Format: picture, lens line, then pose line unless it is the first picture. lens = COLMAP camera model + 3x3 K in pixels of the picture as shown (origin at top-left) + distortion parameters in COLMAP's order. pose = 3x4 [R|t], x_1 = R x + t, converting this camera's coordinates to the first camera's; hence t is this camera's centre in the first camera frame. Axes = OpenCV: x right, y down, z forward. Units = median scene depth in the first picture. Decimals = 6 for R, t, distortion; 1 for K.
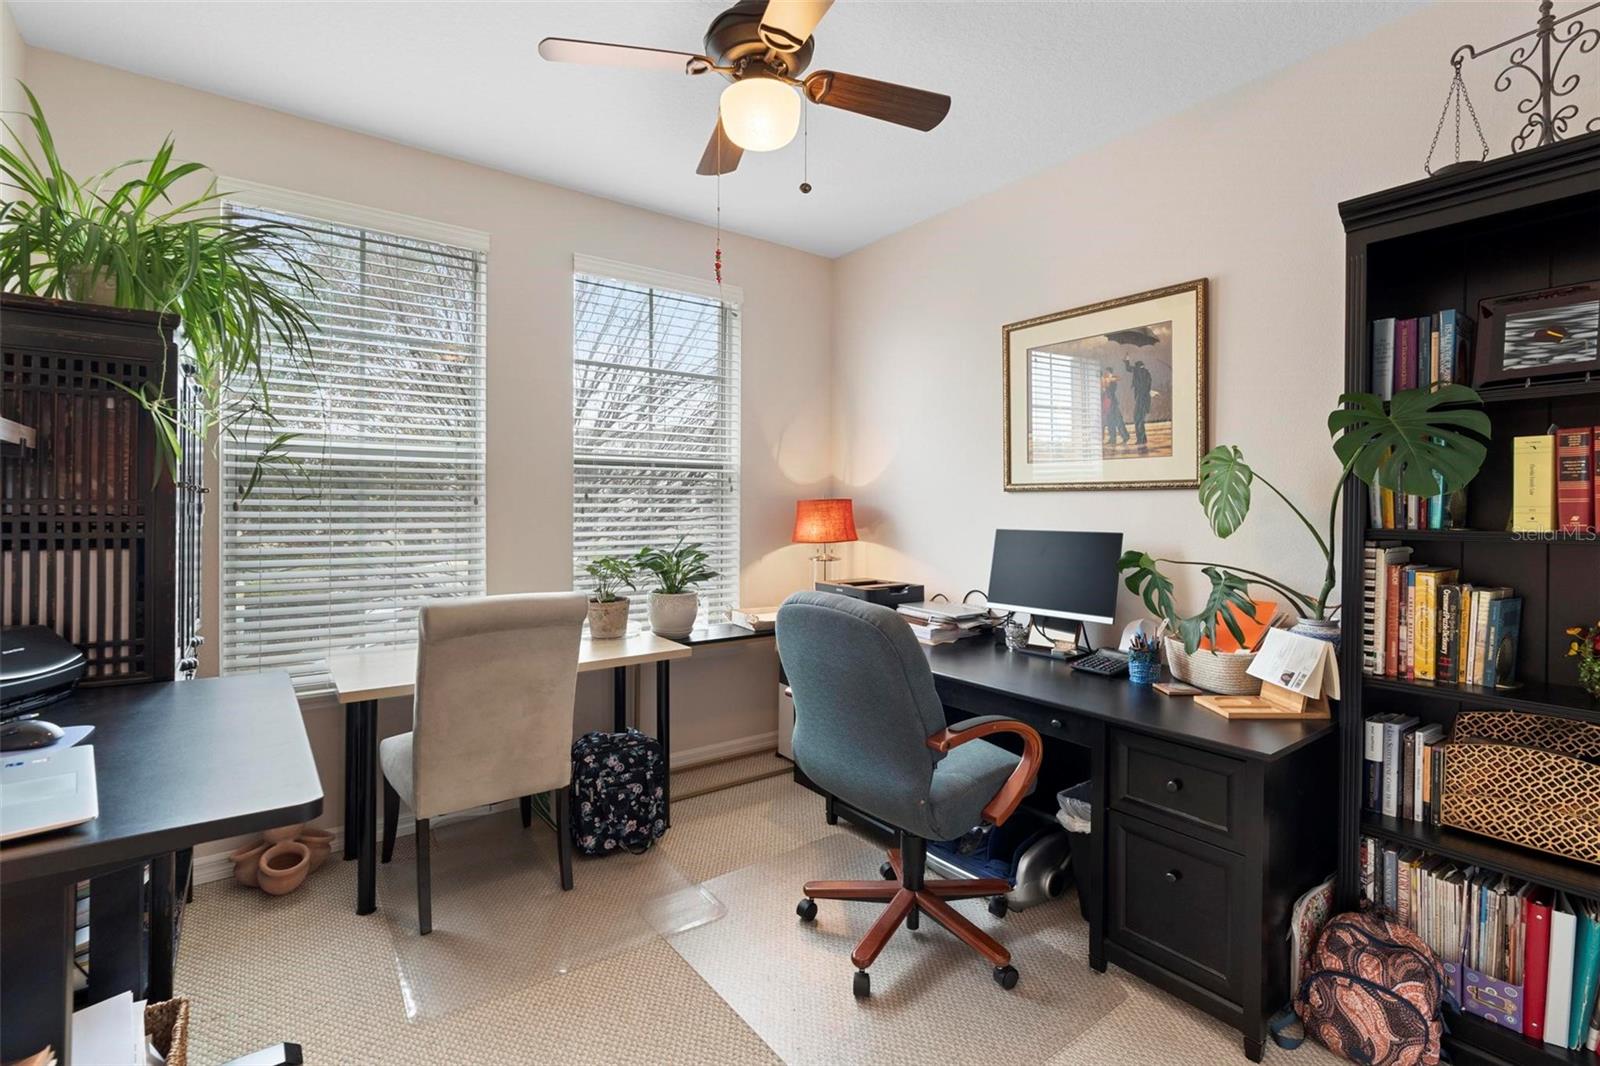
lens RADIAL K [[729.5, 0, 791.8], [0, 729.5, 524.4], [0, 0, 1]] dist [-0.008533, 0.004043]
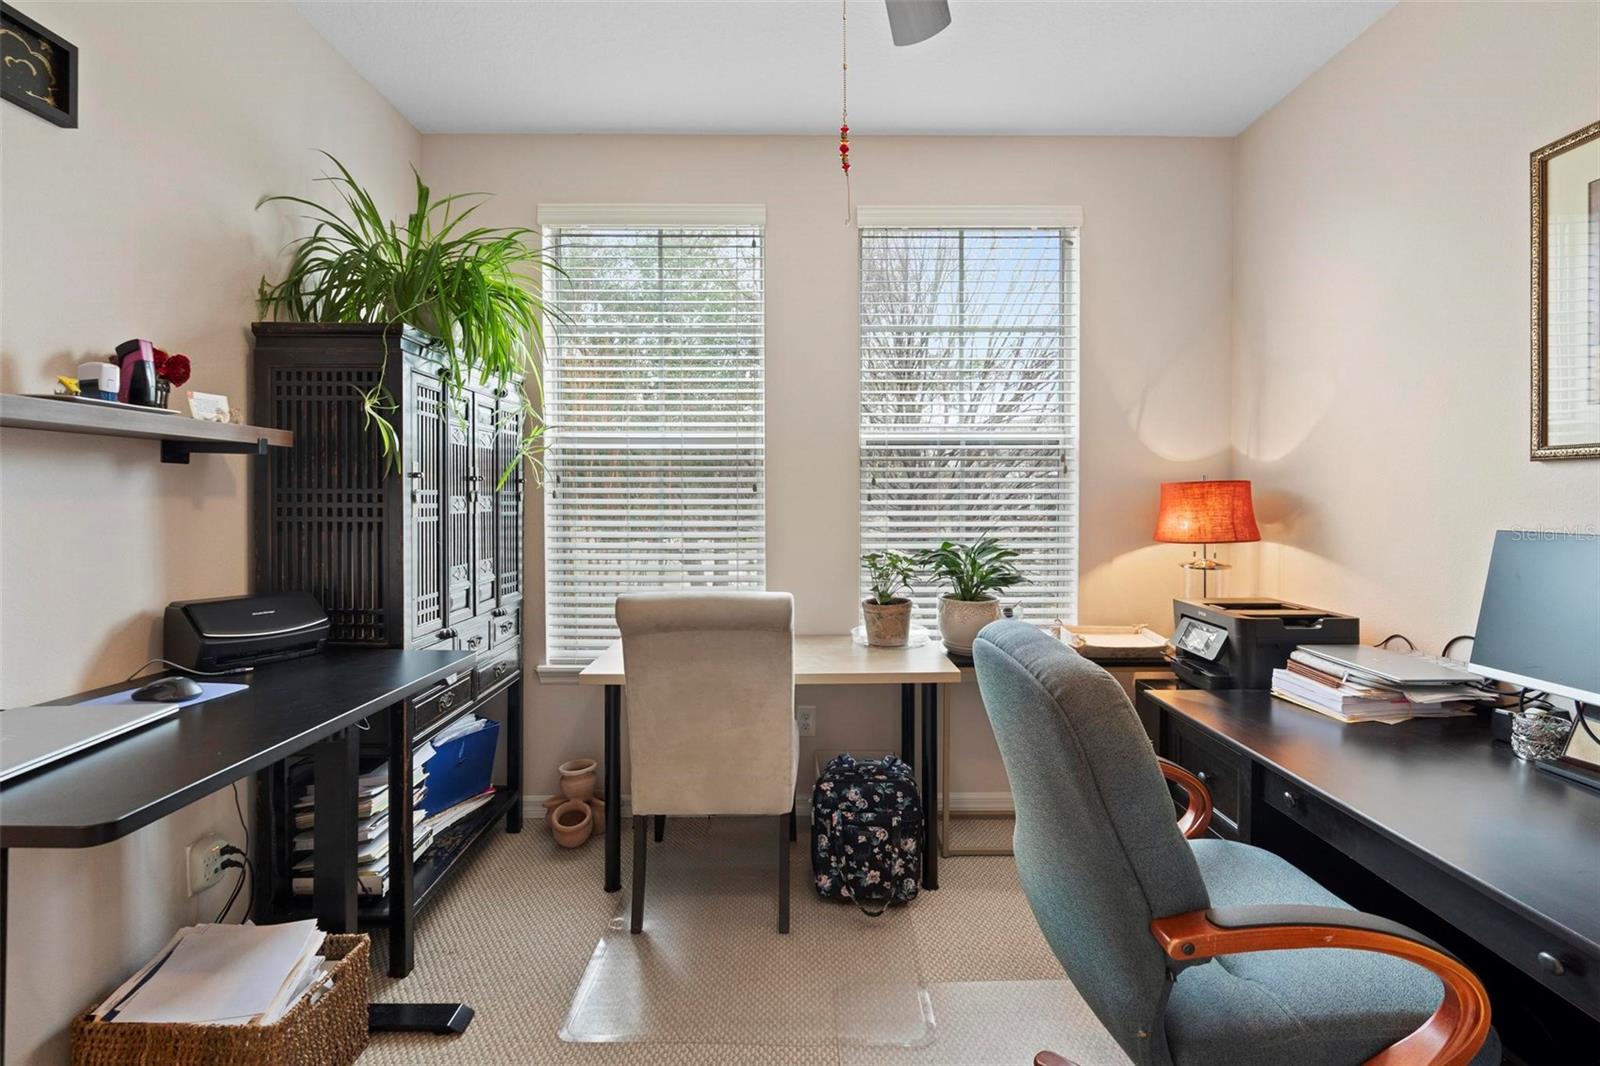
lens RADIAL K [[729.5, 0, 800.2], [0, 729.5, 519.0], [0, 0, 1]] dist [-0.008533, 0.004043]
pose [[0.809589, 0.015812, -0.586785, 0.188490], [-0.009509, 0.999859, 0.013823, -0.005359], [0.586921, -0.005611, 0.809625, 0.272714]]
